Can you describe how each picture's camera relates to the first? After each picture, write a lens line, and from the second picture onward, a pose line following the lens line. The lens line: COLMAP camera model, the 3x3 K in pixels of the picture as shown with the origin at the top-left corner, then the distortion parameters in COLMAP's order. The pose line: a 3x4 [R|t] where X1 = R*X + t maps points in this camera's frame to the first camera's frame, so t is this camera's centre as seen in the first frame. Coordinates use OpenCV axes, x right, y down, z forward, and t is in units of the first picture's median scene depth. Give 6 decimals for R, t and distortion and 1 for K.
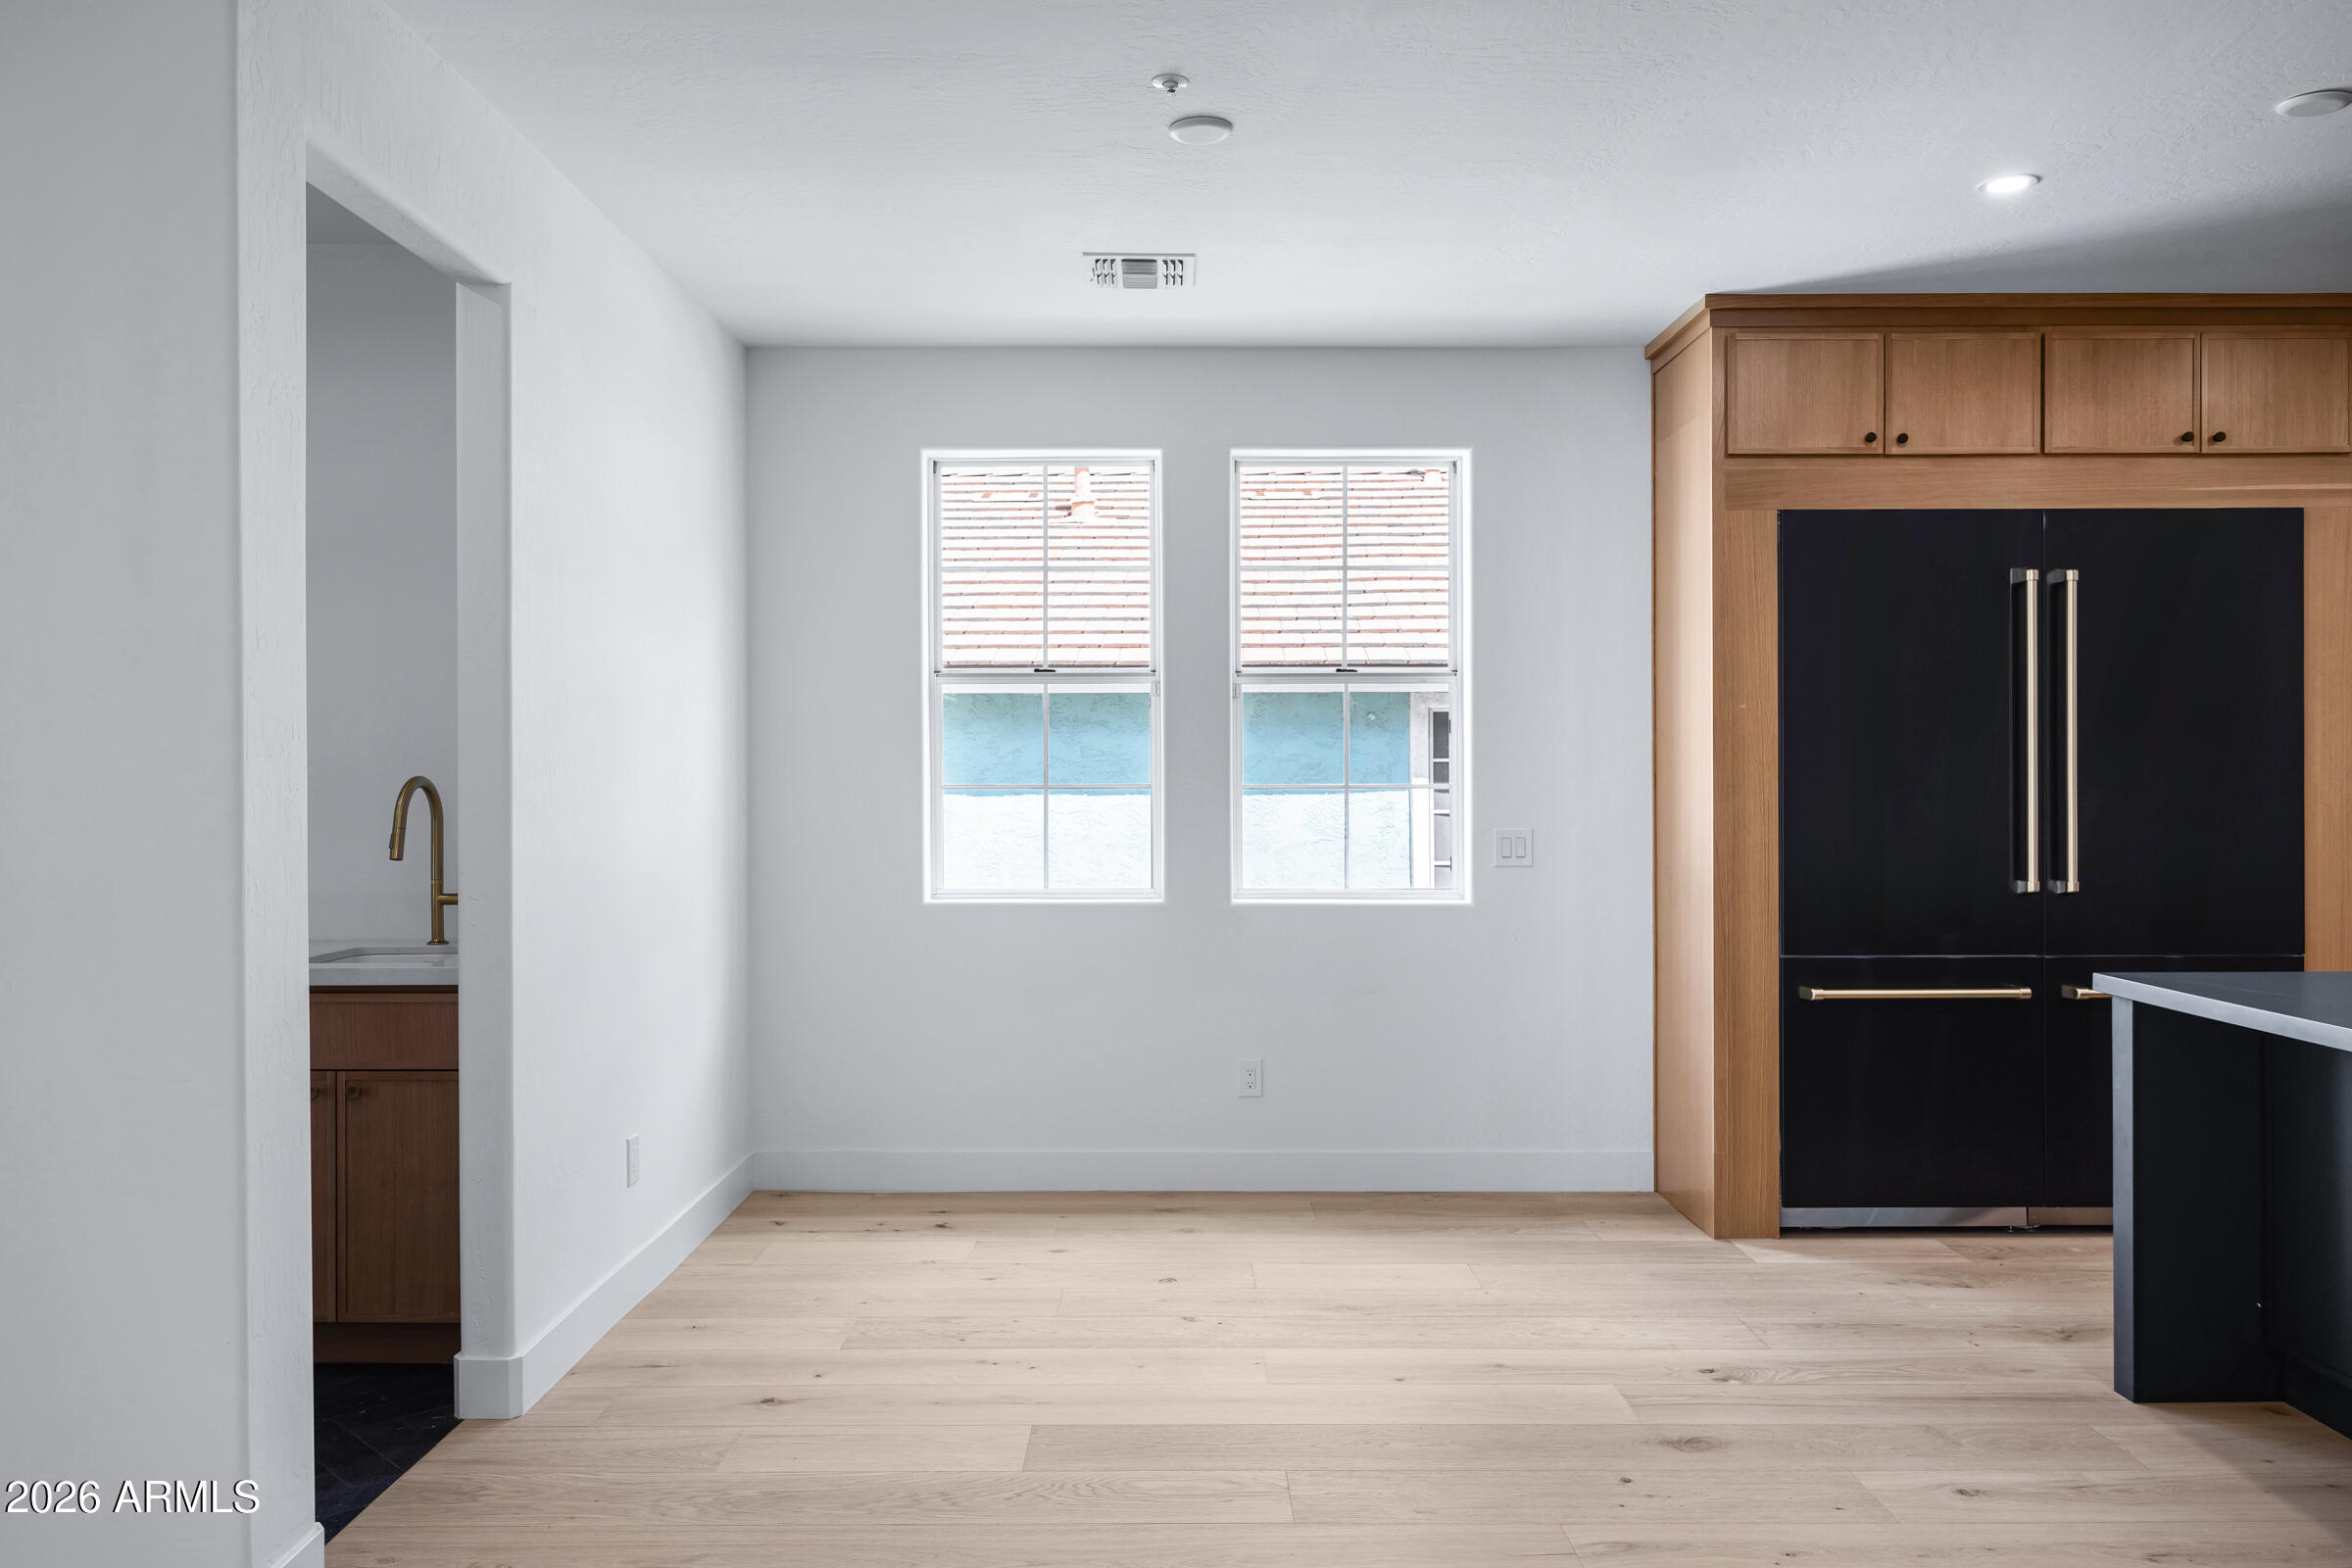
lens RADIAL K [[1711.9, 0, 1120.8], [0, 1711.9, 779.5], [0, 0, 1]] dist [0.012831, 0.006298]
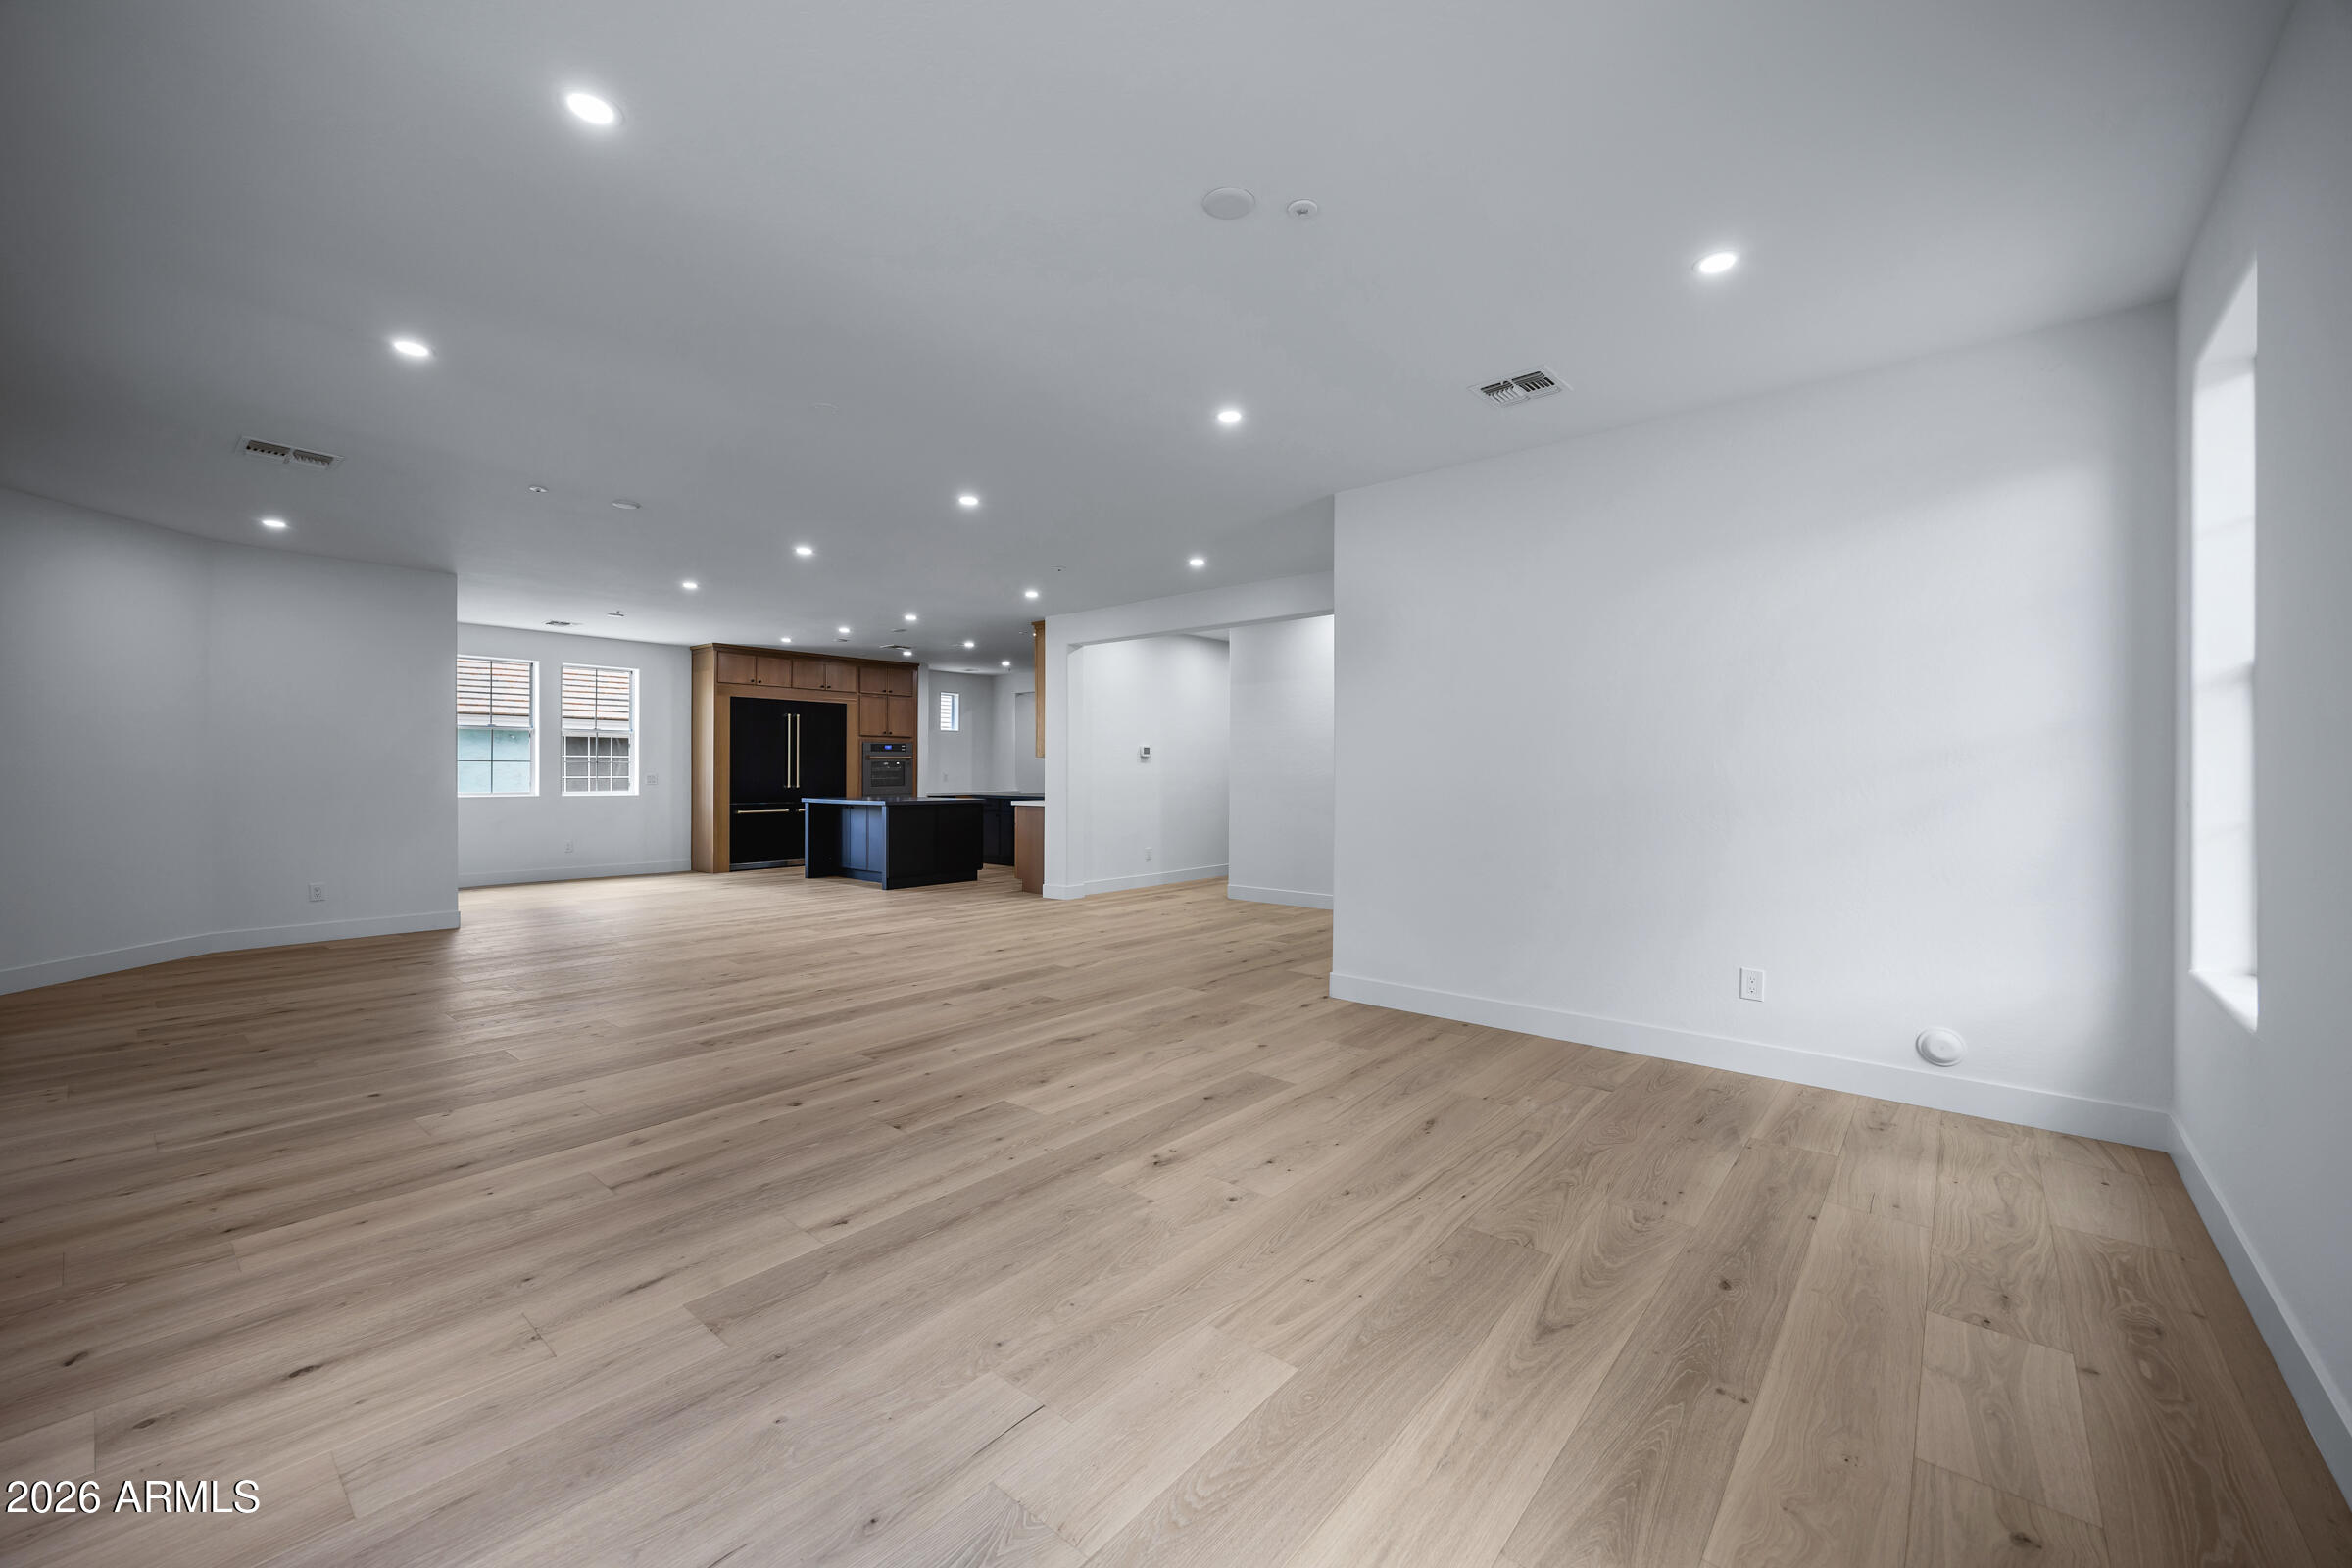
lens RADIAL K [[920.5, 0, 1185.2], [0, 920.5, 769.4], [0, 0, 1]] dist [0.001619, 0.000203]
pose [[0.645074, 0.006345, 0.764094, -0.611501], [-0.000855, 0.999971, -0.007581, 0.035887], [-0.764119, 0.004237, 0.645061, -1.284852]]
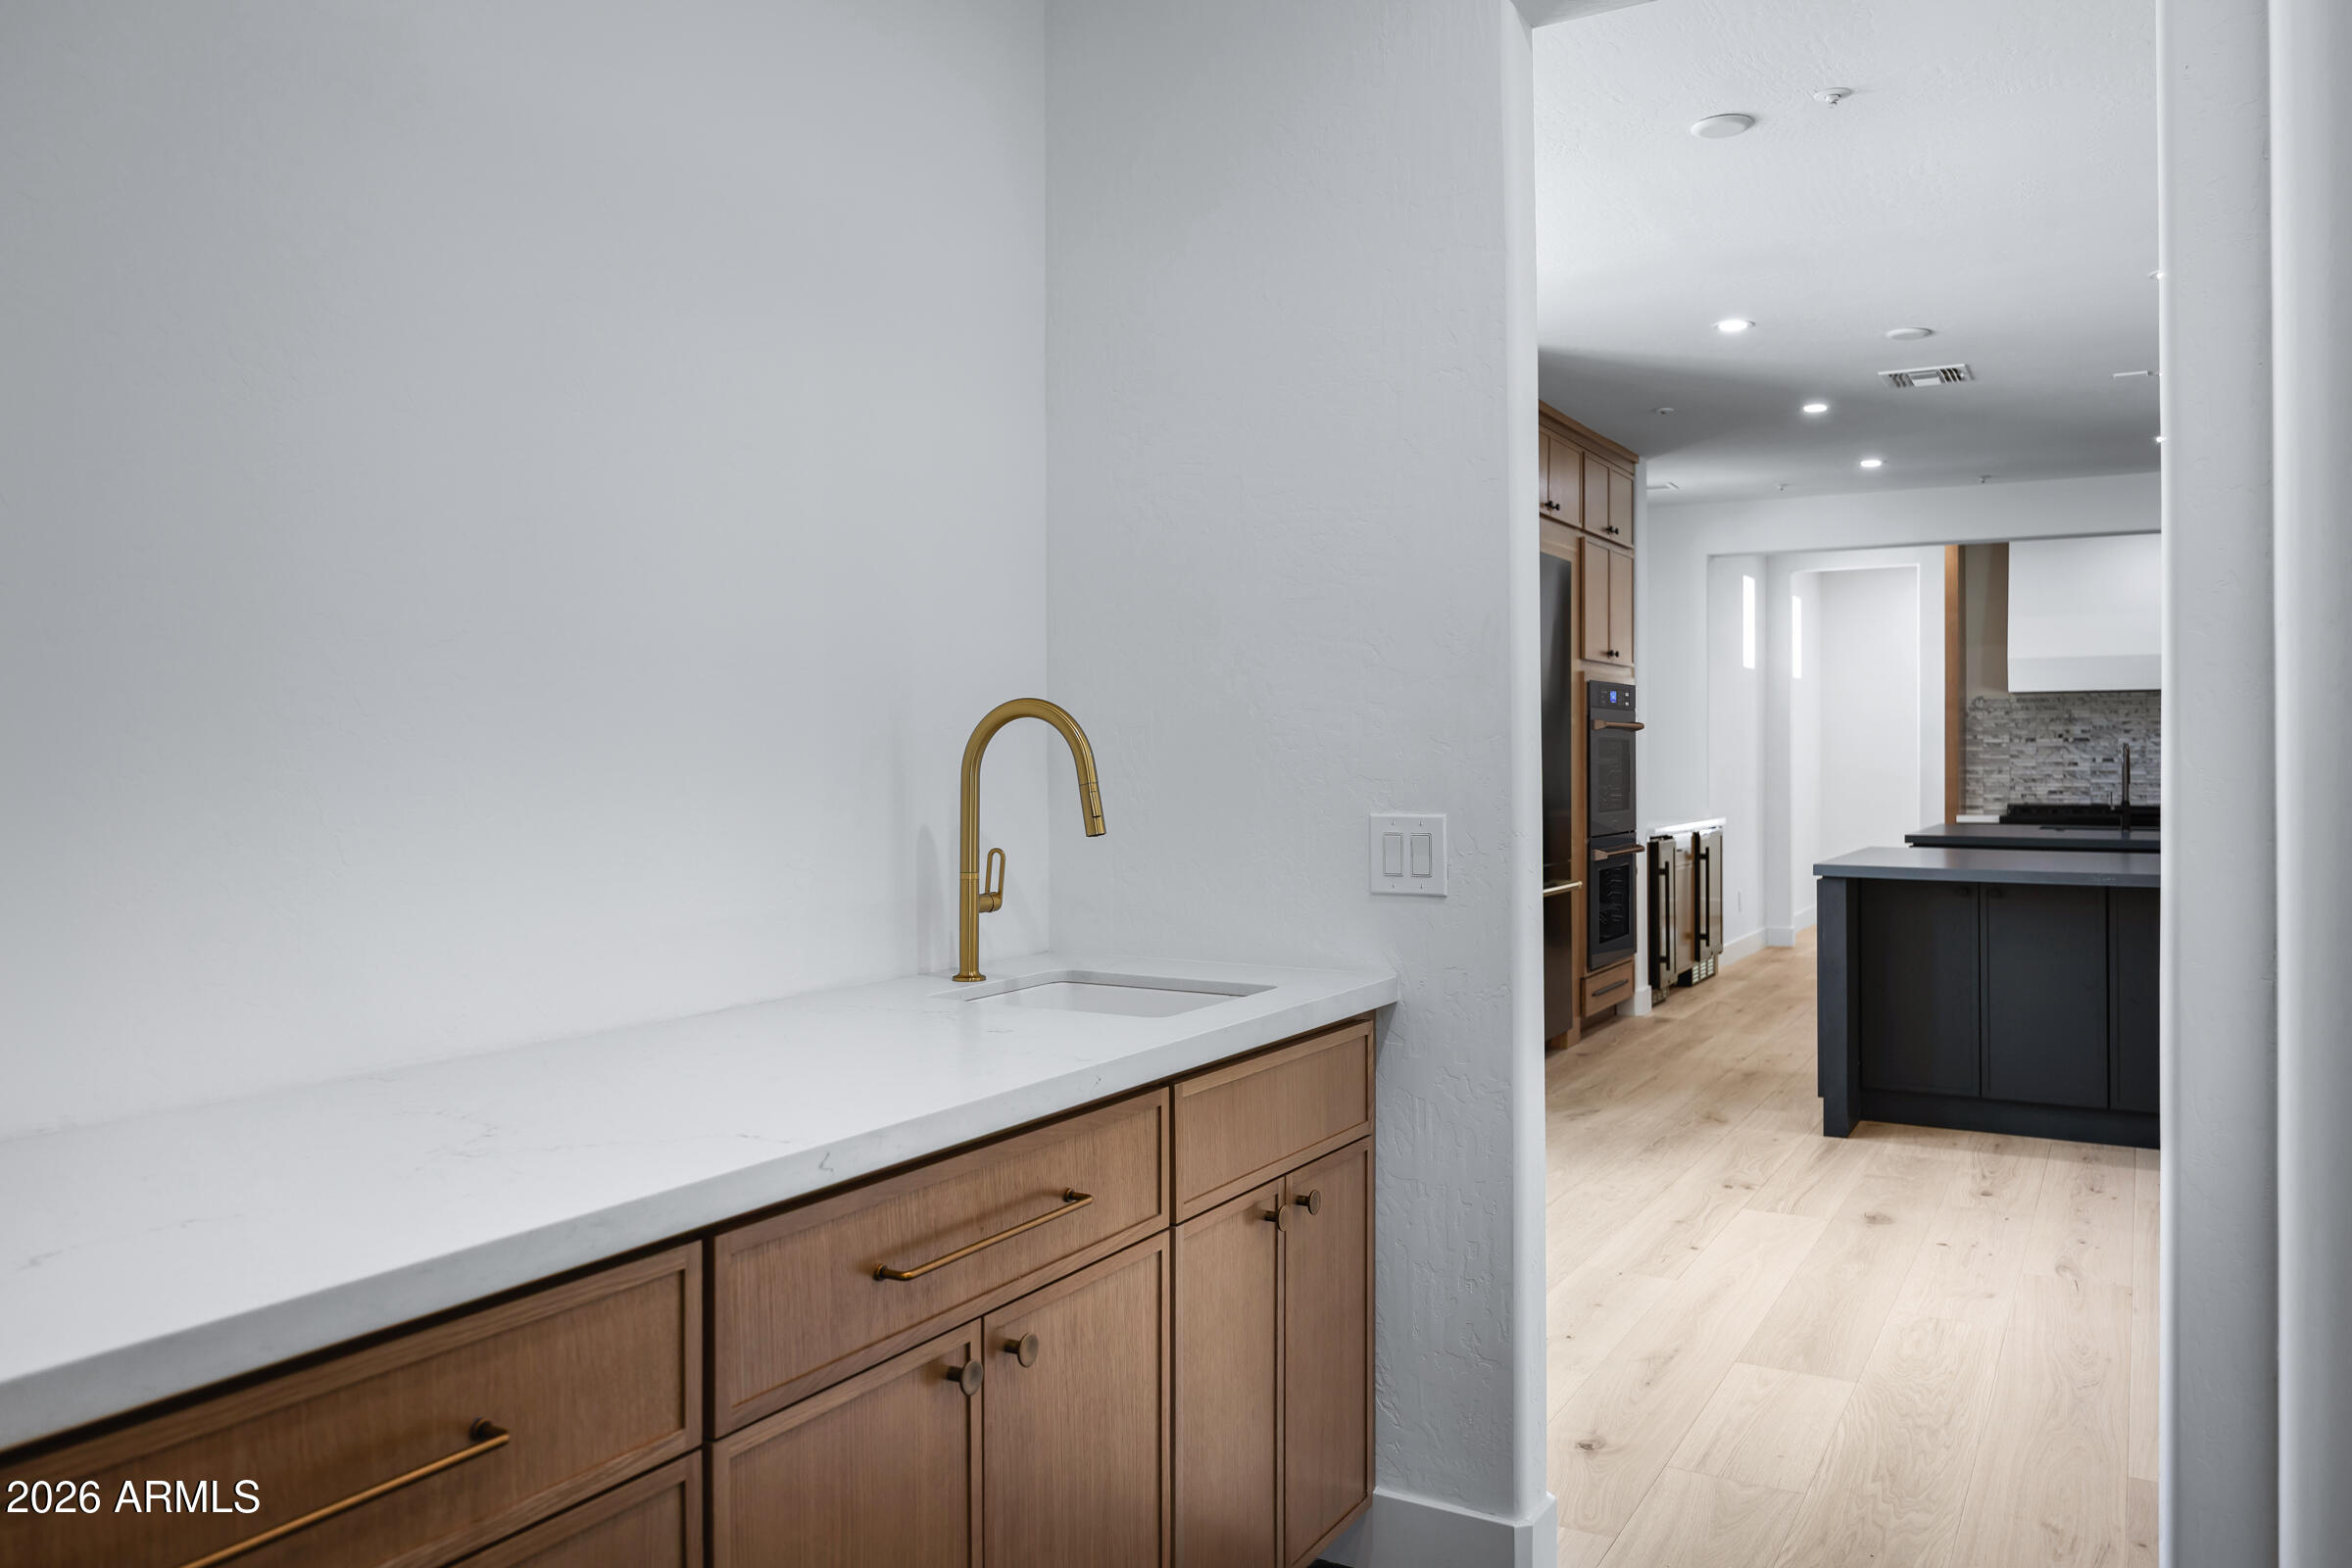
lens RADIAL K [[1711.9, 0, 1246.6], [0, 1711.9, 750.8], [0, 0, 1]] dist [0.012831, 0.006298]
pose [[0.476595, 0.005415, 0.879106, -0.750244], [0.001929, 0.999972, -0.007205, 0.017178], [-0.879121, 0.005129, 0.476571, 0.538498]]
